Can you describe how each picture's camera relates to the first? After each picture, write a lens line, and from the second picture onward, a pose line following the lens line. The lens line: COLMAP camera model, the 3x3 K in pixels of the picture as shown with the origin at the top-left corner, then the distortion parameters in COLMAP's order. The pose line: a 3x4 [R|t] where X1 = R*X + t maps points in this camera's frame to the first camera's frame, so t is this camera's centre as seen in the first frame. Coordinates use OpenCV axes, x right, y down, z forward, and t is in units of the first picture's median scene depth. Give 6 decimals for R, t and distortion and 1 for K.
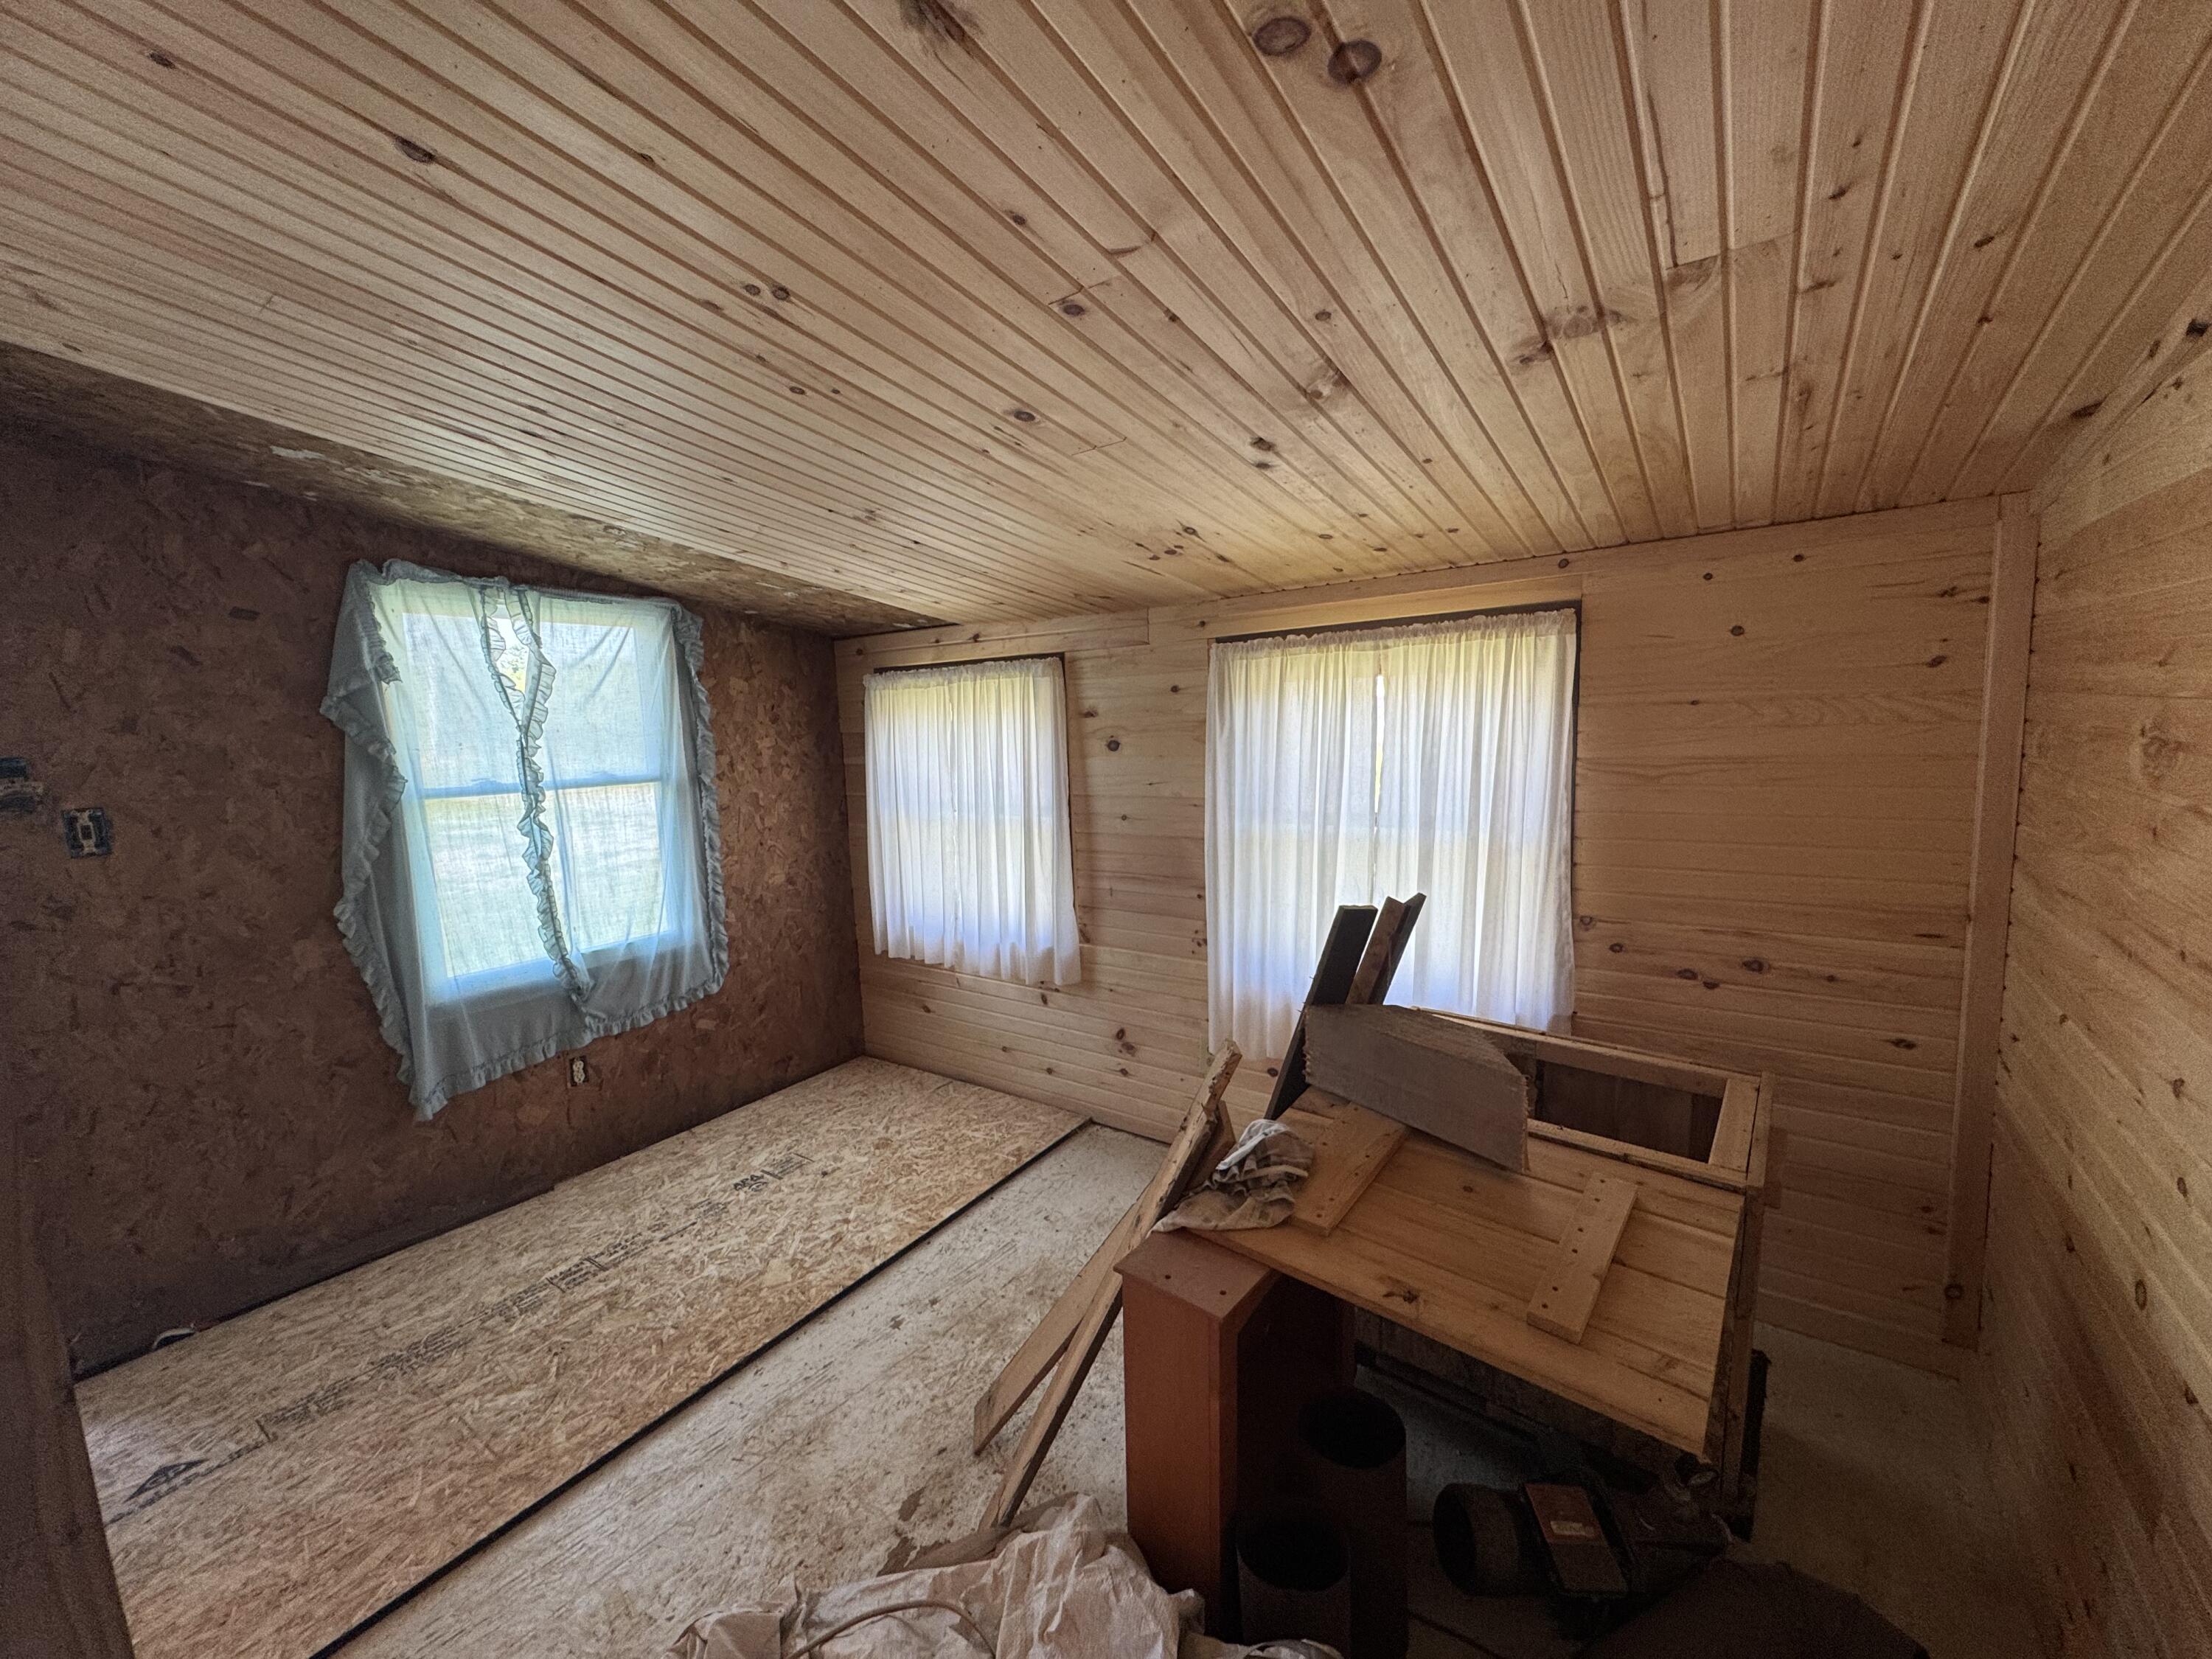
lens RADIAL K [[882.7, 0, 1103.3], [0, 882.7, 839.0], [0, 0, 1]] dist [-0.003171, 0.000081]
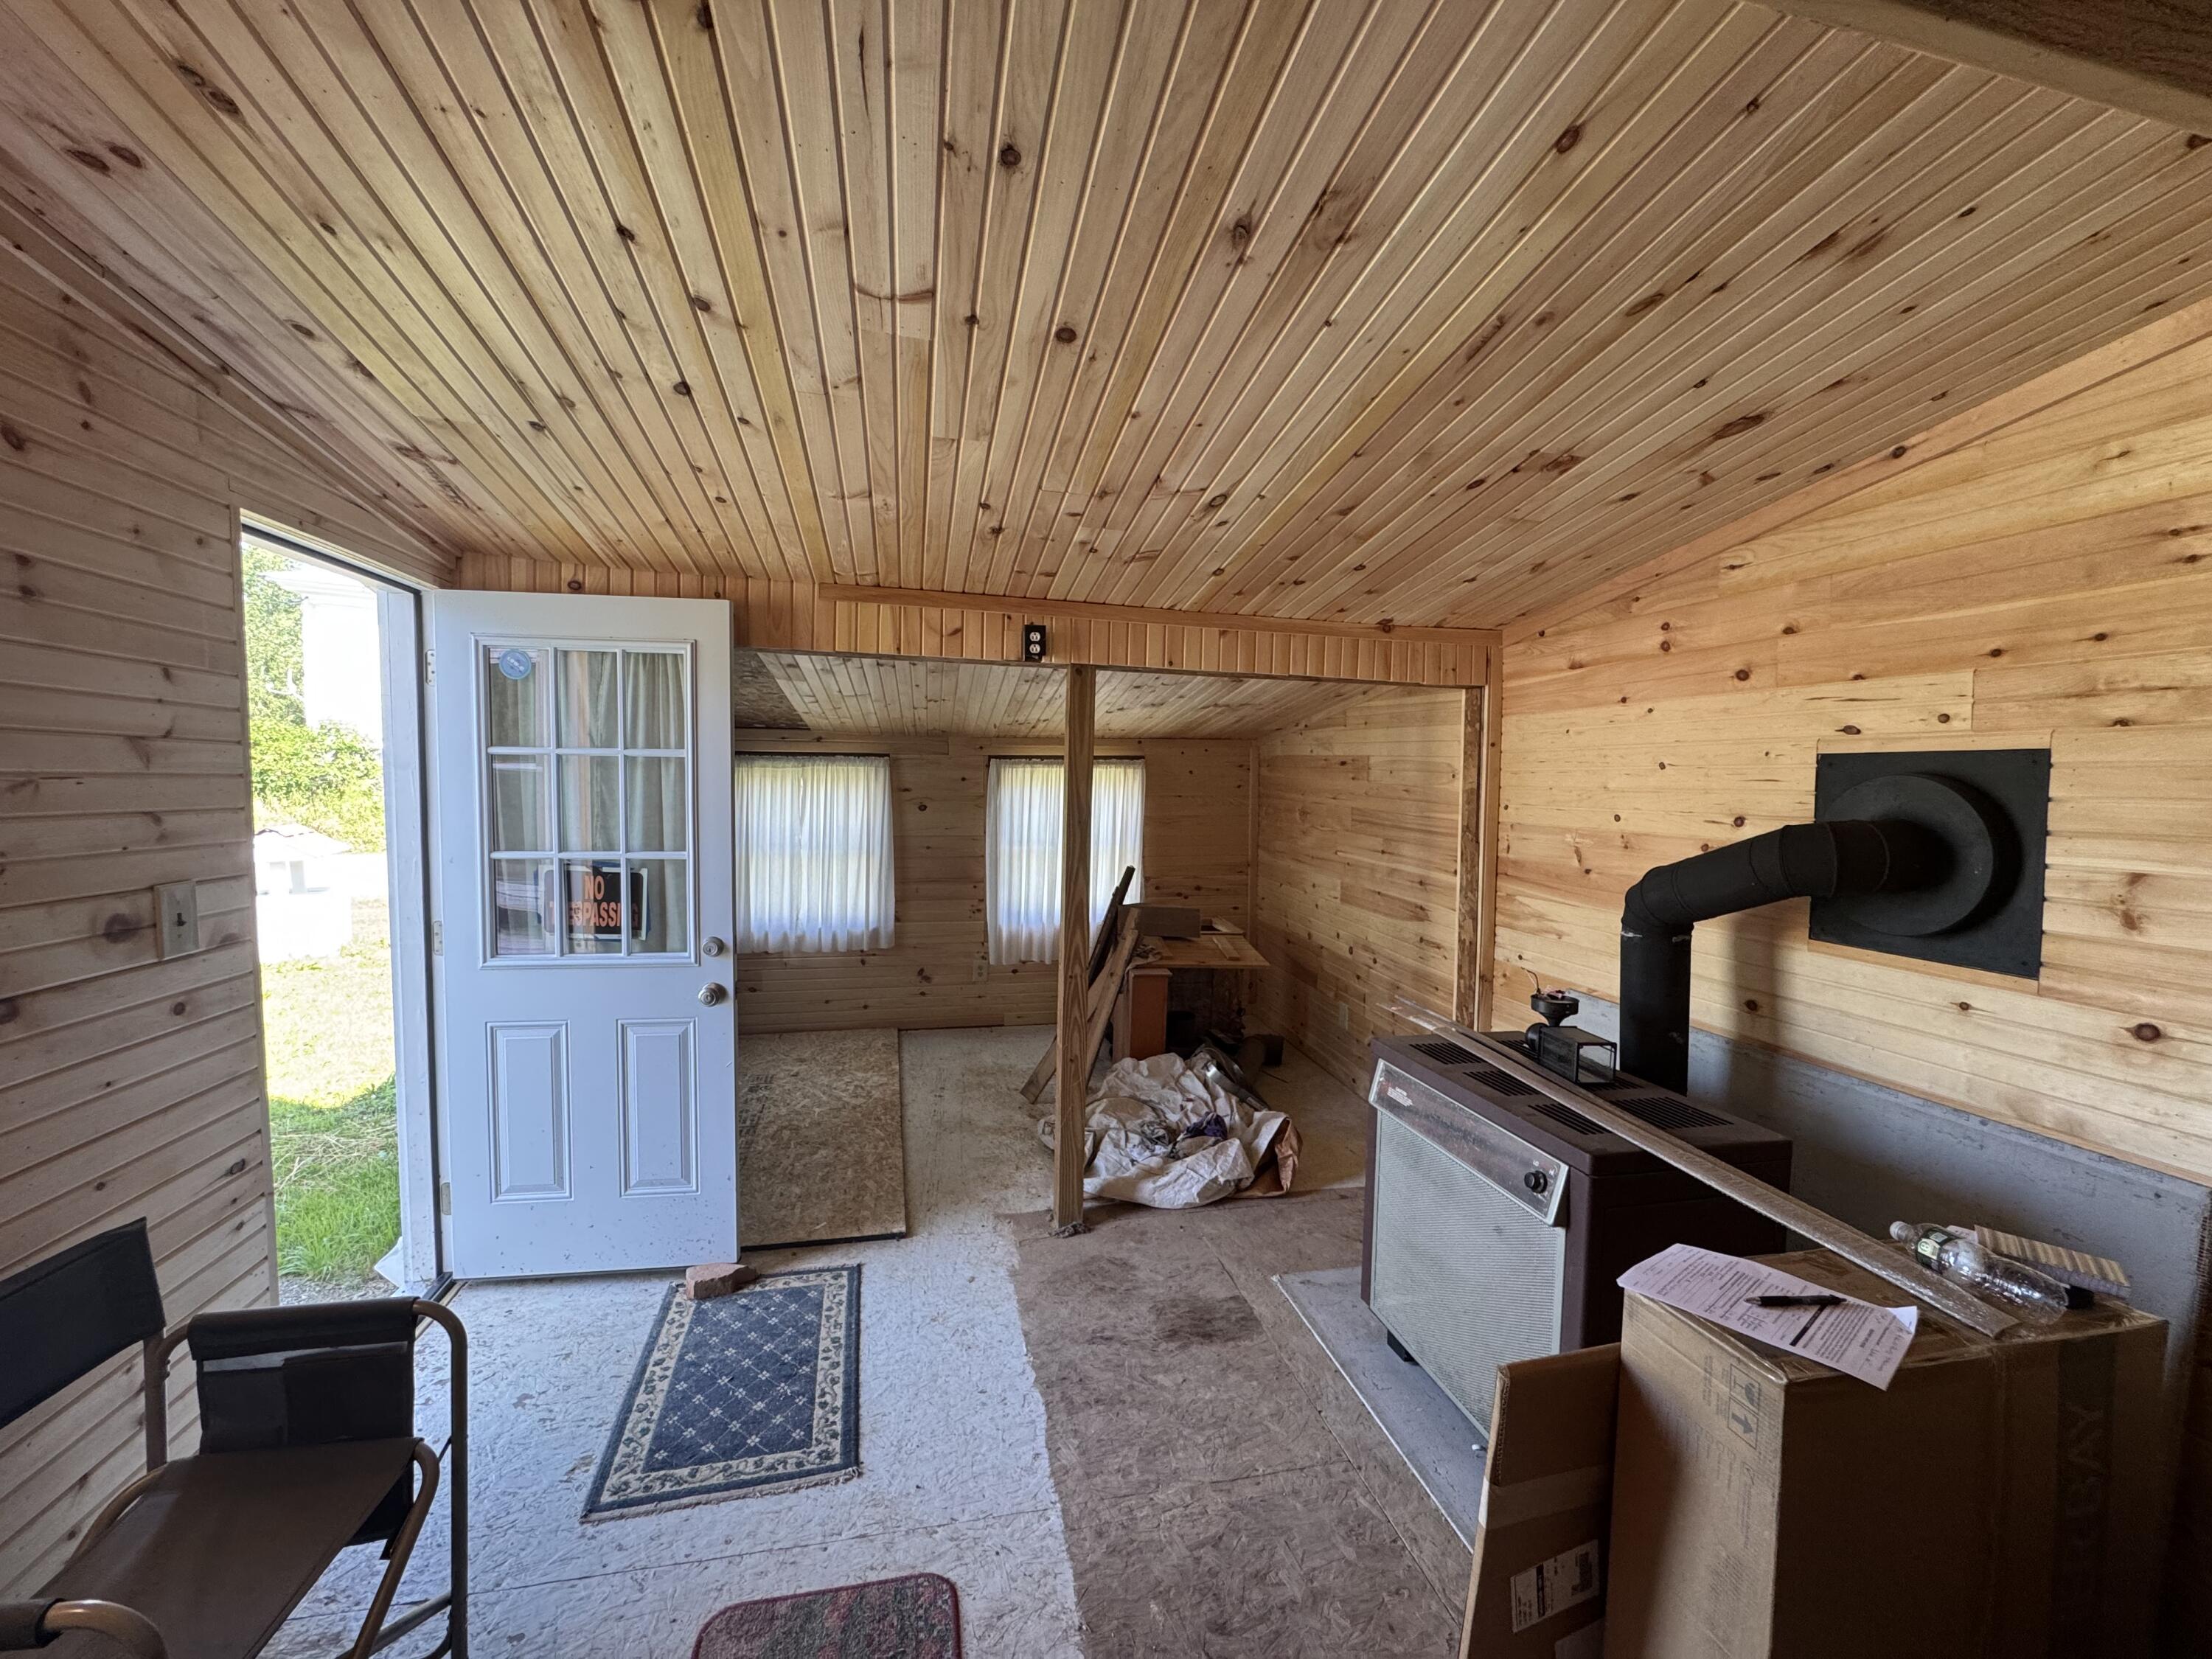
lens RADIAL K [[882.7, 0, 1102.5], [0, 882.7, 828.6], [0, 0, 1]] dist [-0.003171, 0.000081]
pose [[0.673907, -0.008204, 0.738771, -1.101848], [0.063881, 0.996841, -0.047203, 0.047112], [-0.736049, 0.079004, 0.672302, -0.494477]]
